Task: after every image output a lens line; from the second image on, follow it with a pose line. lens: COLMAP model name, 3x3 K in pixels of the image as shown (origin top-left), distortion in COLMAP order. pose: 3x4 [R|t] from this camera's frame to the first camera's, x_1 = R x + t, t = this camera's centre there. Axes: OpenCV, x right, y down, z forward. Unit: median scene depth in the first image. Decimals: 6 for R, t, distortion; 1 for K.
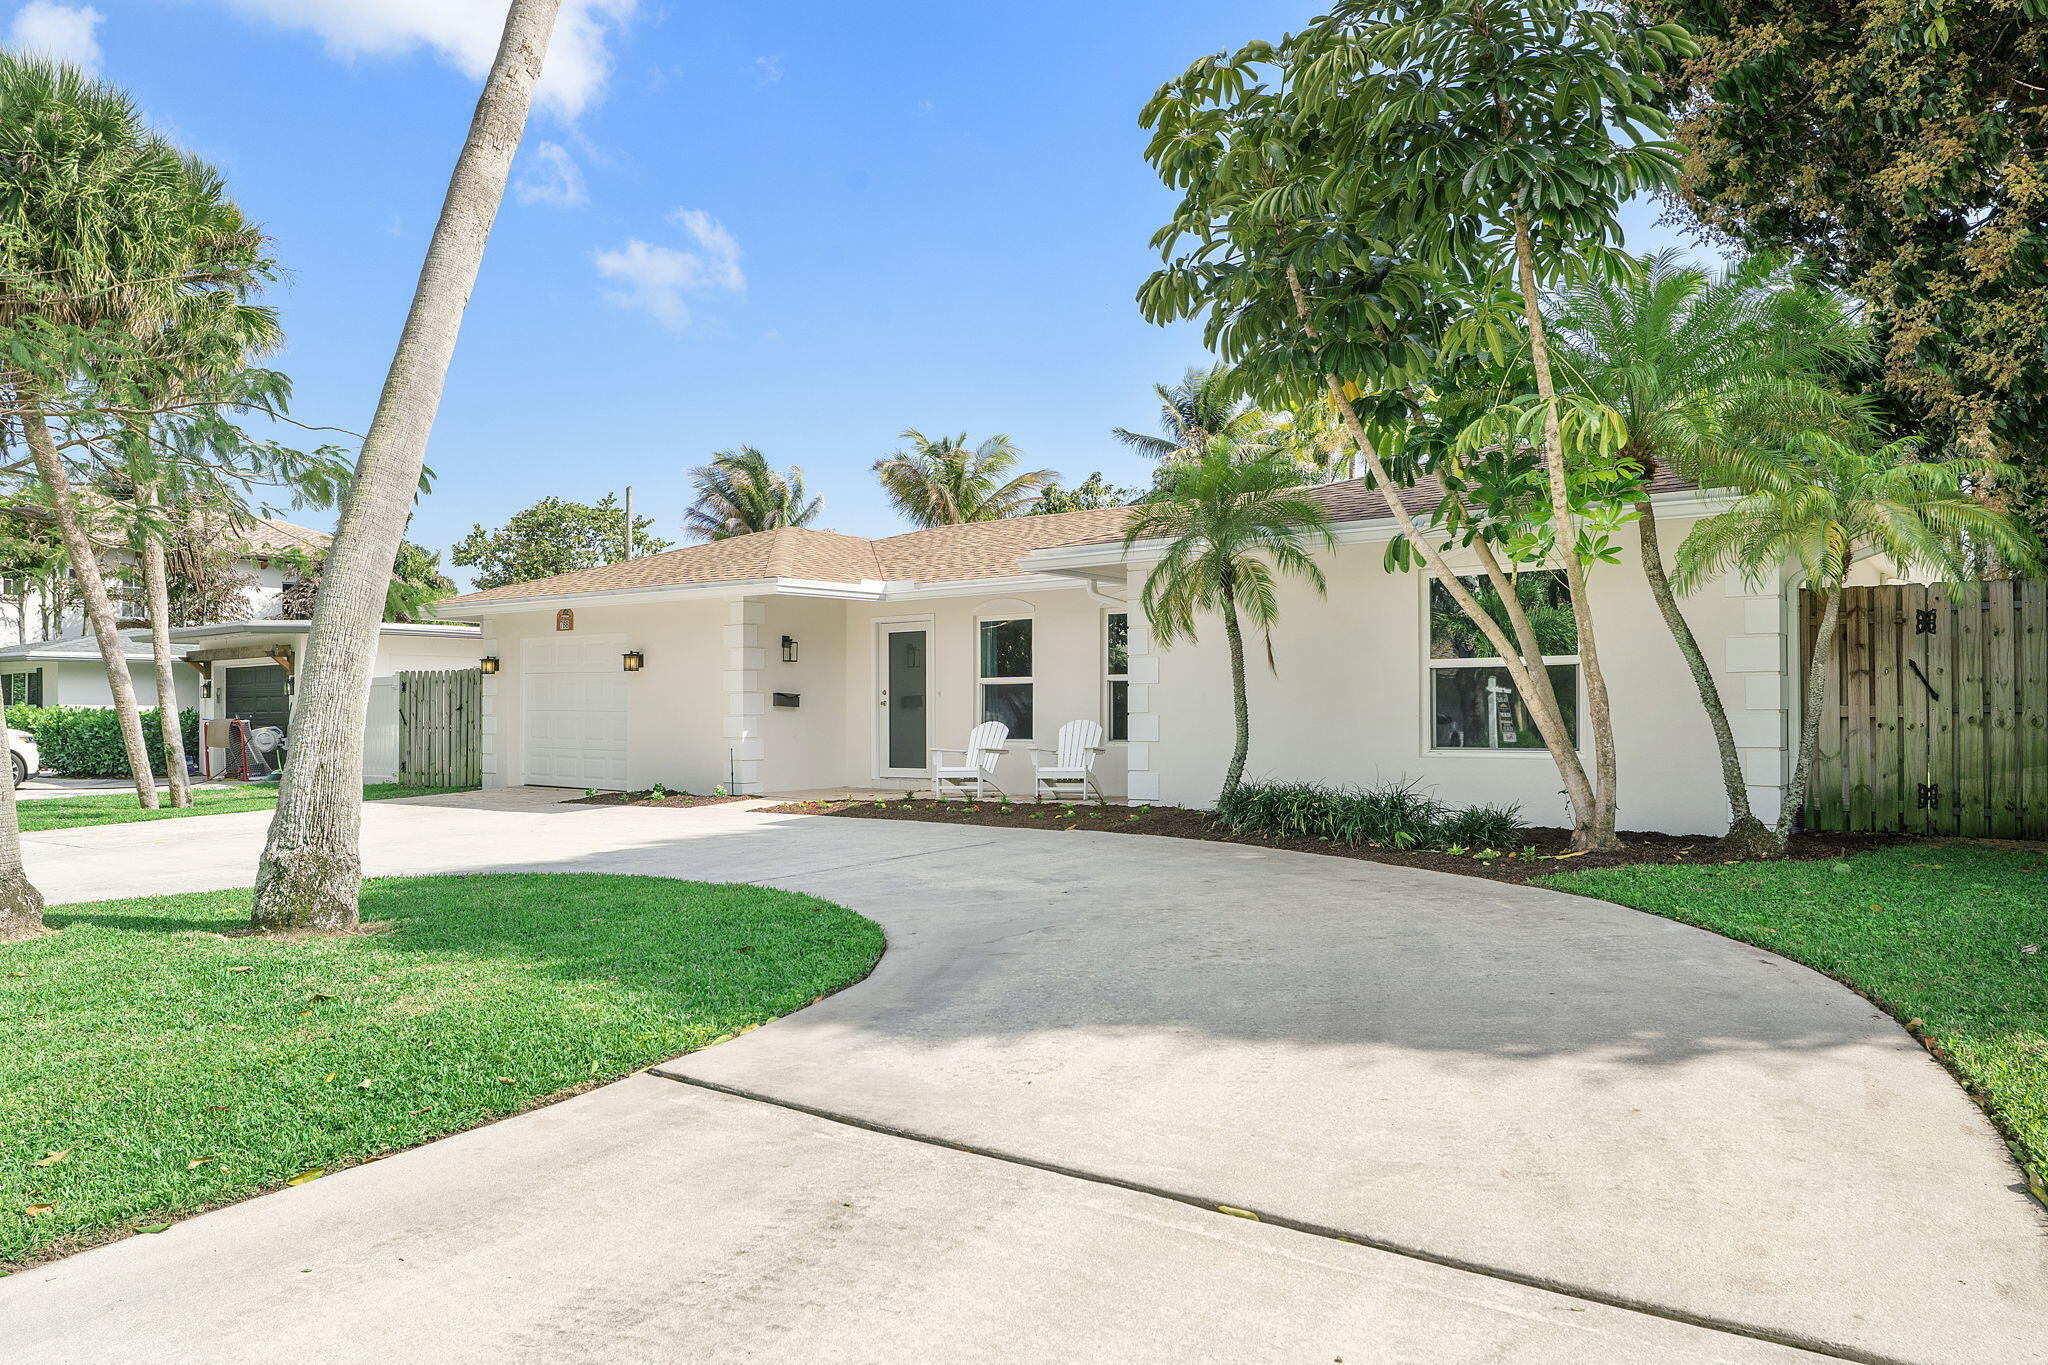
lens RADIAL K [[1337.9, 0, 1007.5], [0, 1337.9, 690.4], [0, 0, 1]] dist [-0.004141, -0.001586]
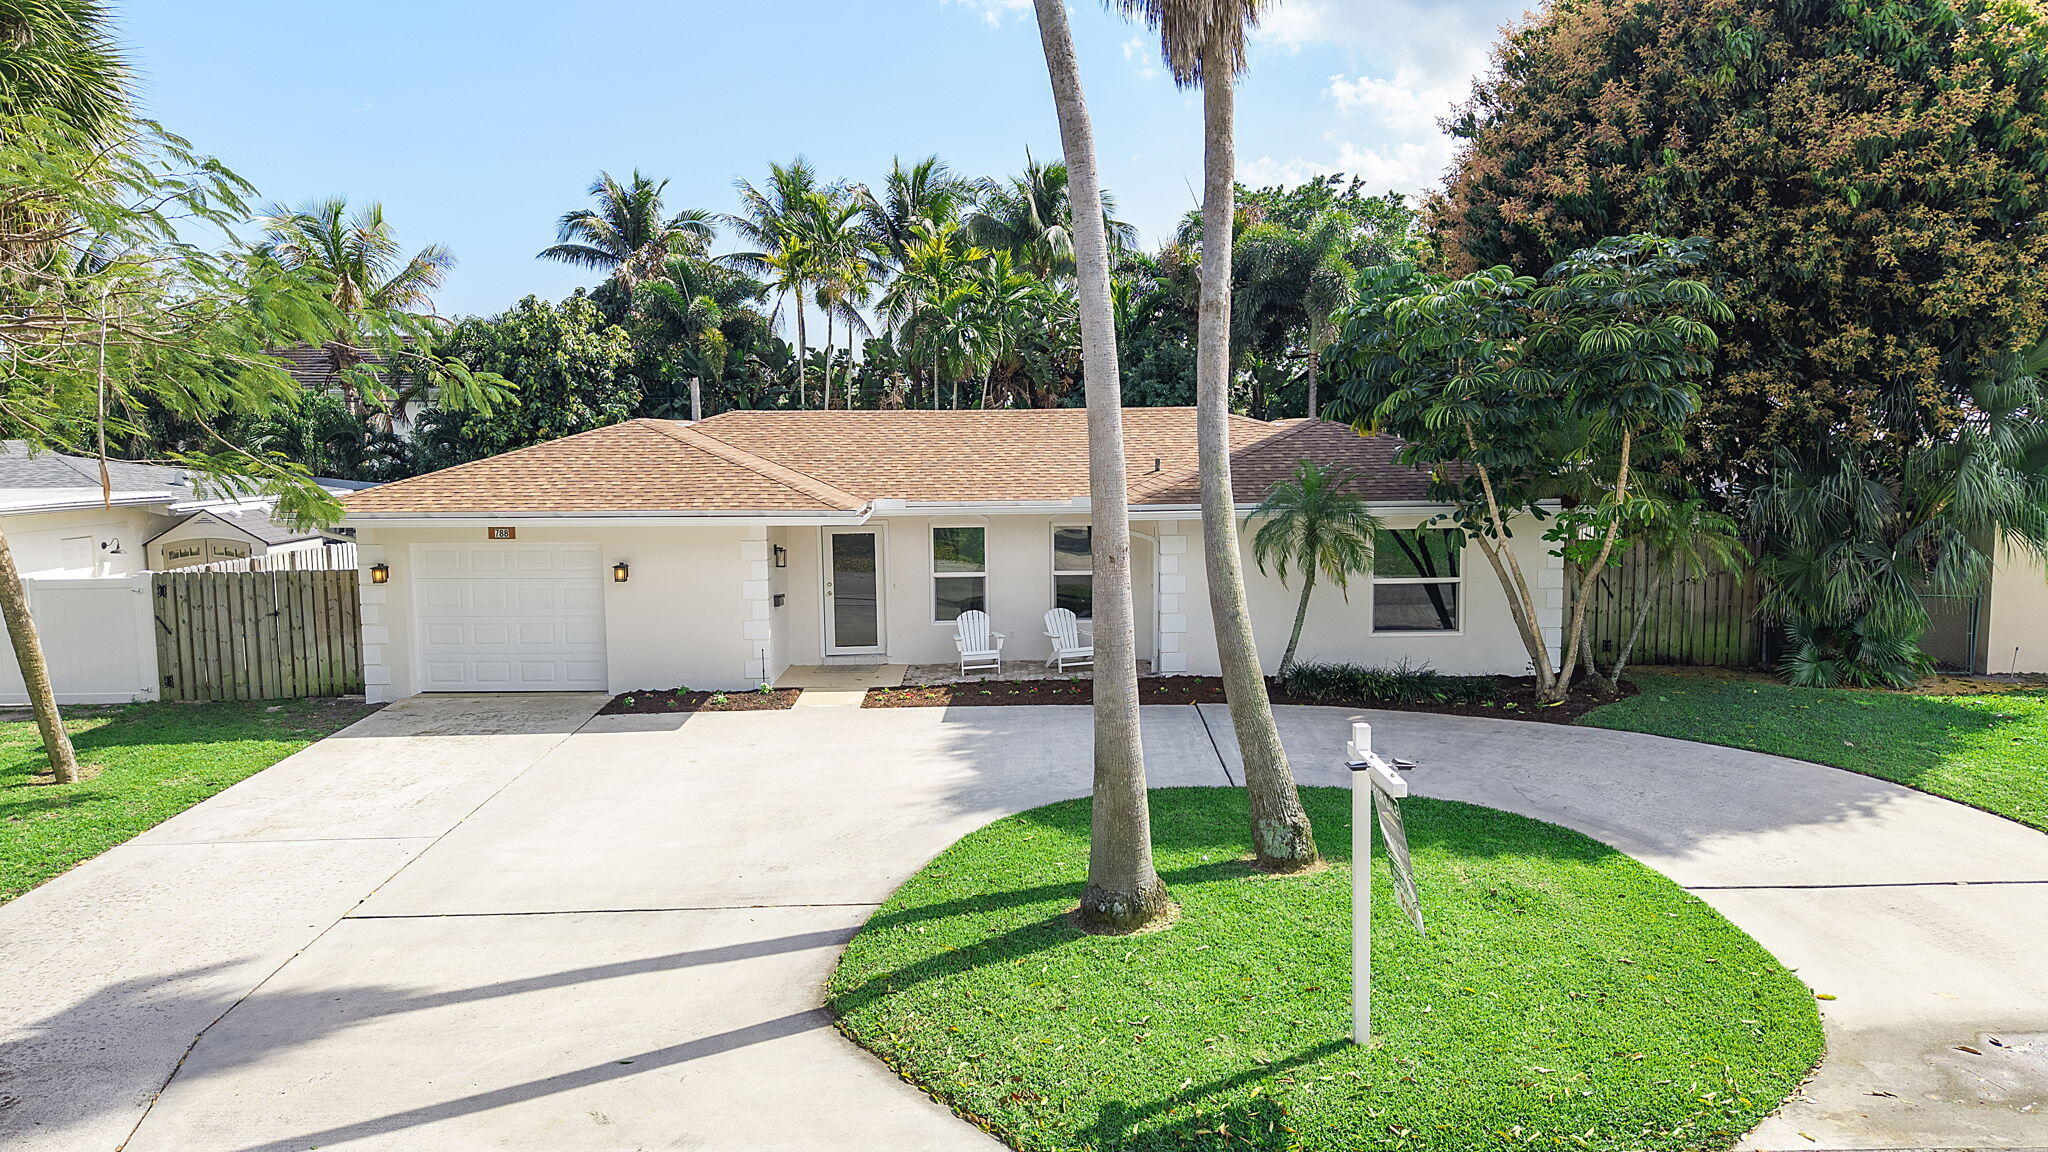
lens RADIAL K [[1333.0, 0, 1034.9], [0, 1333.0, 586.6], [0, 0, 1]] dist [0.016788, -0.014050]
pose [[0.800033, -0.071321, 0.595702, -0.701192], [0.001123, 0.993085, 0.117391, -0.145118], [-0.599955, -0.093248, 0.794581, -0.042237]]
